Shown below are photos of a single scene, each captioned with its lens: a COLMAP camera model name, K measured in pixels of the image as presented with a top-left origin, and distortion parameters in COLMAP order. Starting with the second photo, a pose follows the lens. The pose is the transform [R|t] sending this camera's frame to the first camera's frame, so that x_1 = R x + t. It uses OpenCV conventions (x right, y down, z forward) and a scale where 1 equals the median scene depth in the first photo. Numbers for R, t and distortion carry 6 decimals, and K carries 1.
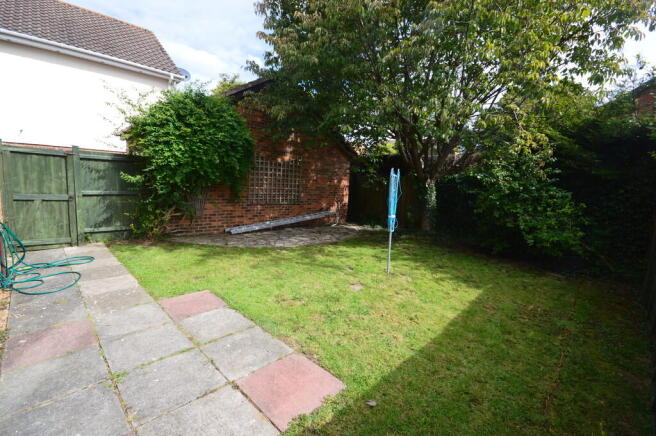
lens RADIAL K [[288.9, 0, 330.0], [0, 288.9, 217.2], [0, 0, 1]] dist [0.002816, -0.000049]
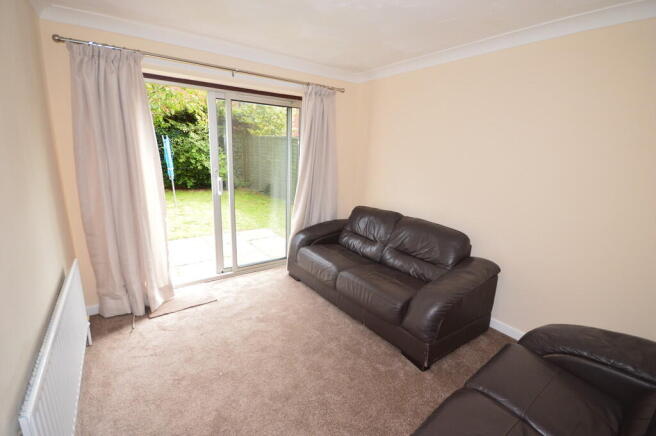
lens RADIAL K [[288.9, 0, 327.0], [0, 288.9, 220.4], [0, 0, 1]] dist [0.002816, -0.000049]
pose [[0.171503, -0.278438, 0.945018, -1.584408], [0.097226, 0.959331, 0.265010, -0.087423], [-0.980374, 0.046431, 0.191600, -0.052780]]
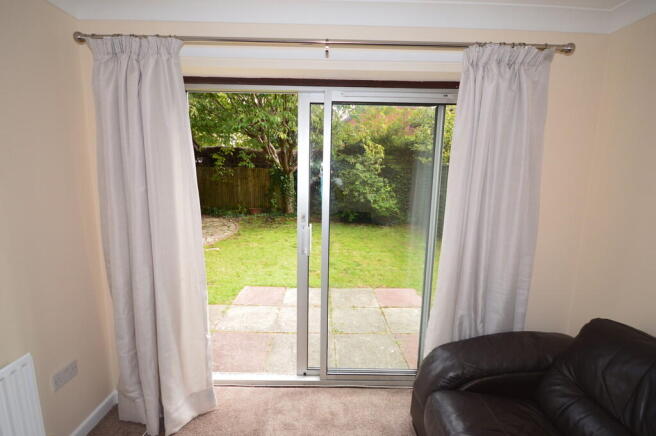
lens RADIAL K [[288.9, 0, 328.0], [0, 288.9, 218.9], [0, 0, 1]] dist [0.002816, -0.000049]
pose [[0.706483, -0.142469, 0.693242, -1.044606], [0.105883, 0.989782, 0.095506, -0.073590], [-0.699765, 0.005929, 0.714349, 0.023497]]
